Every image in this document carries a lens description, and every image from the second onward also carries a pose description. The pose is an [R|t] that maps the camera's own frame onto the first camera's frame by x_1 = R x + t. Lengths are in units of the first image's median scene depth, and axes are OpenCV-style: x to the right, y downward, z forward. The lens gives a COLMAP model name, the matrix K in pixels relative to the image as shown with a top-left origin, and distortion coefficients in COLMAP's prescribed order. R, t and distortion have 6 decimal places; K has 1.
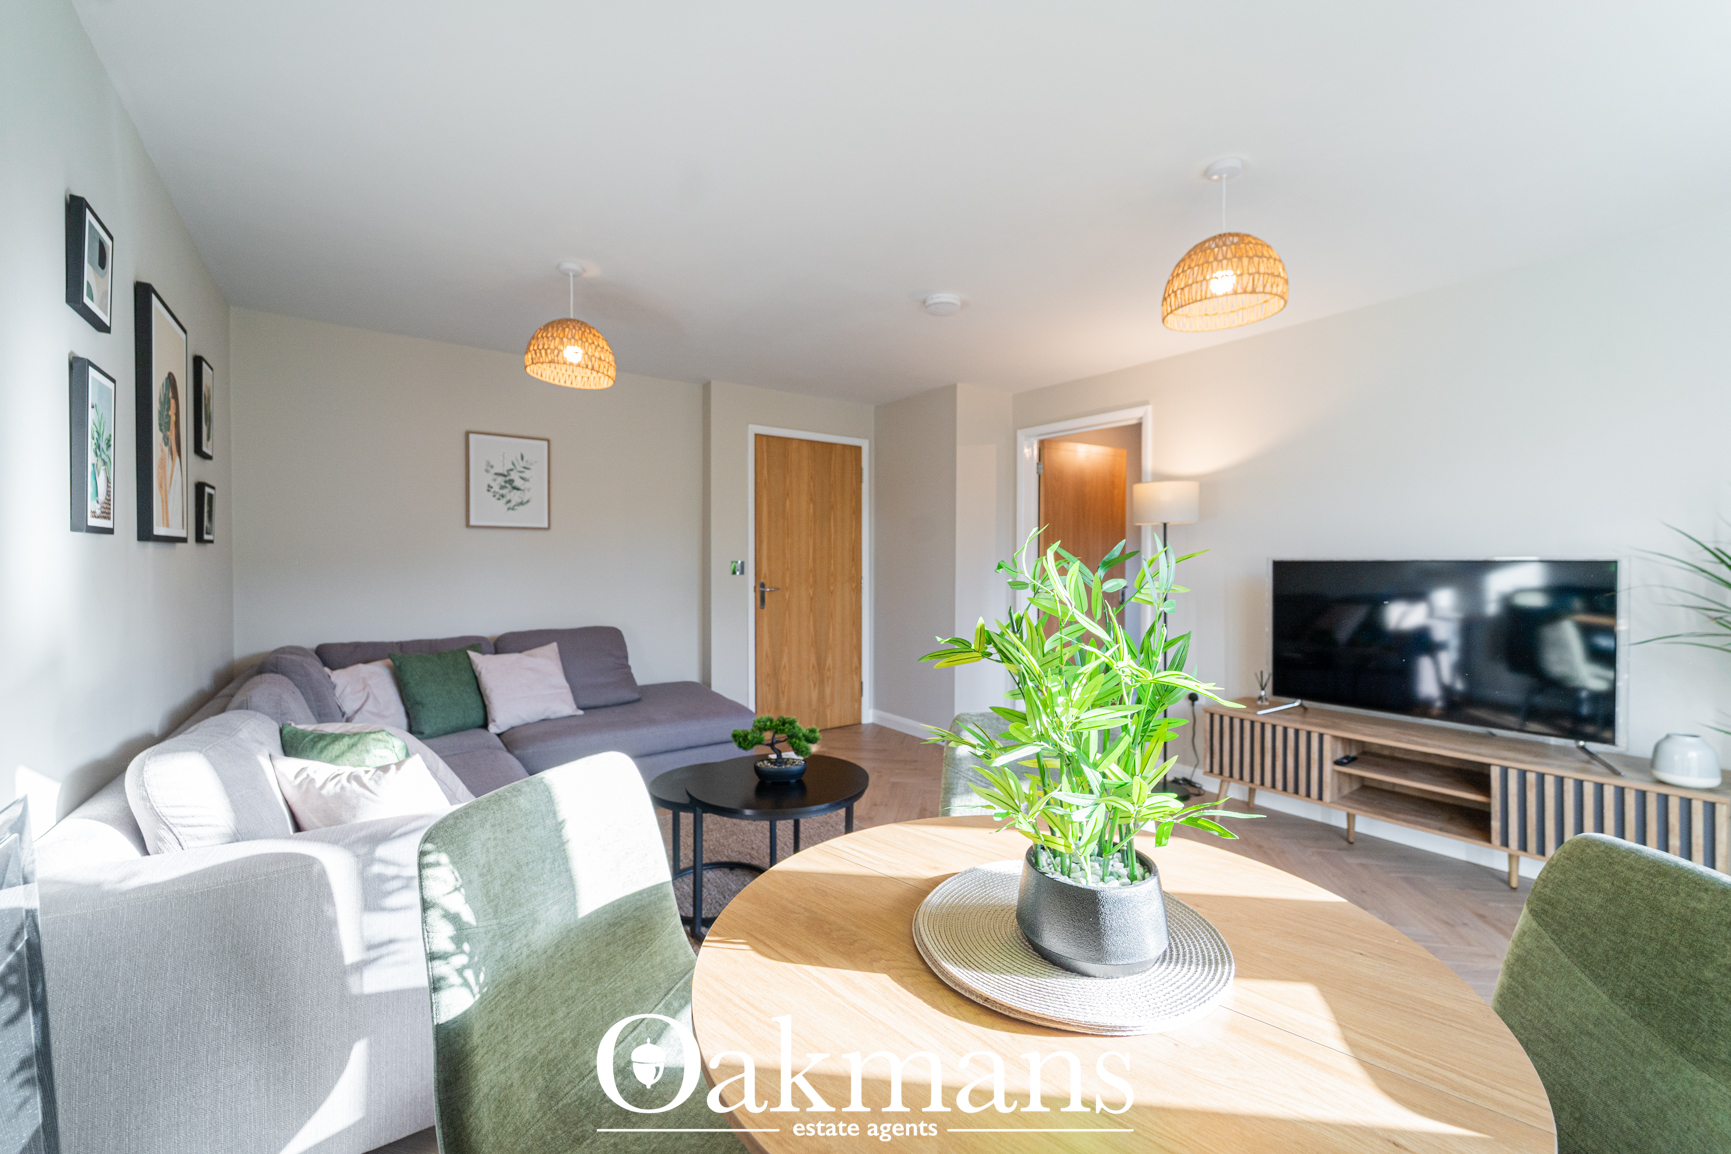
lens RADIAL K [[707.0, 0, 866.4], [0, 707.0, 566.6], [0, 0, 1]] dist [-0.012722, -0.000052]
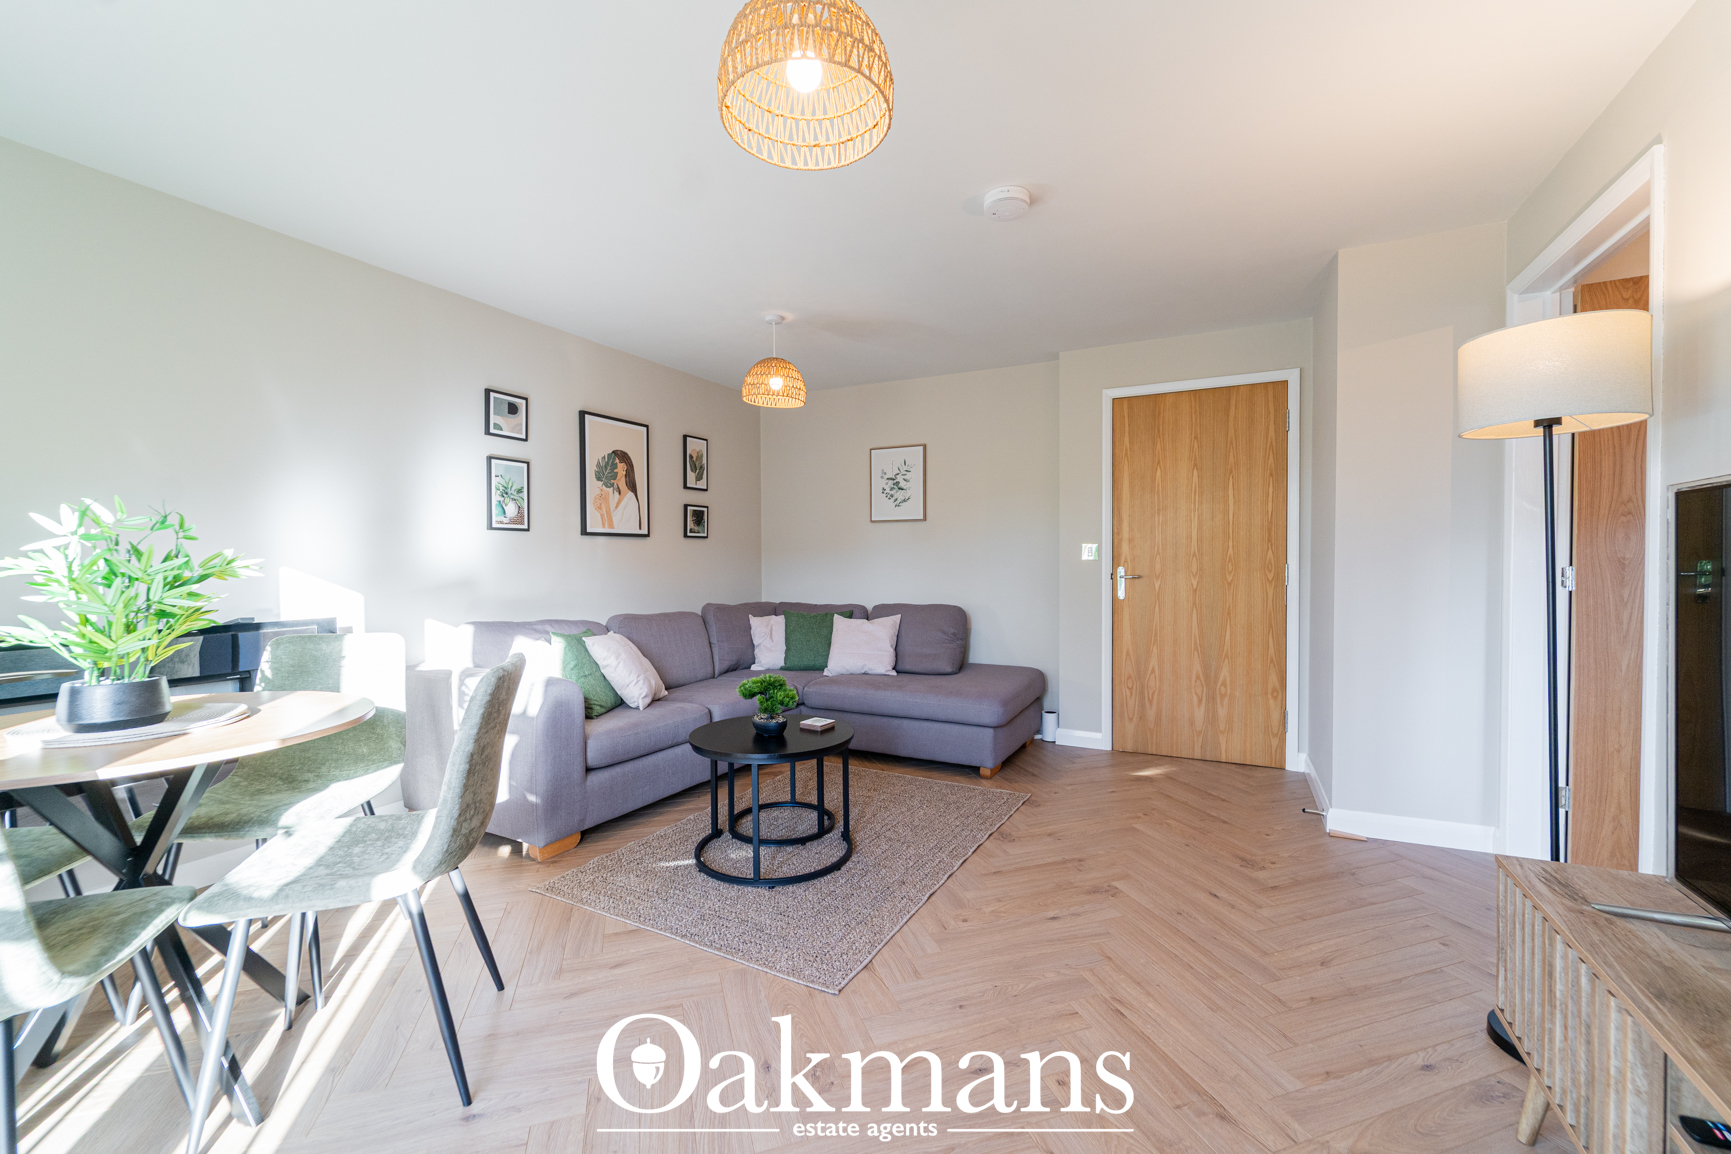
lens RADIAL K [[707.0, 0, 860.7], [0, 707.0, 571.3], [0, 0, 1]] dist [-0.012722, -0.000052]
pose [[0.433748, 0.005070, -0.901020, 0.475169], [-0.007505, 0.999970, 0.002014, 0.025541], [0.901003, 0.005888, 0.433773, 0.325417]]
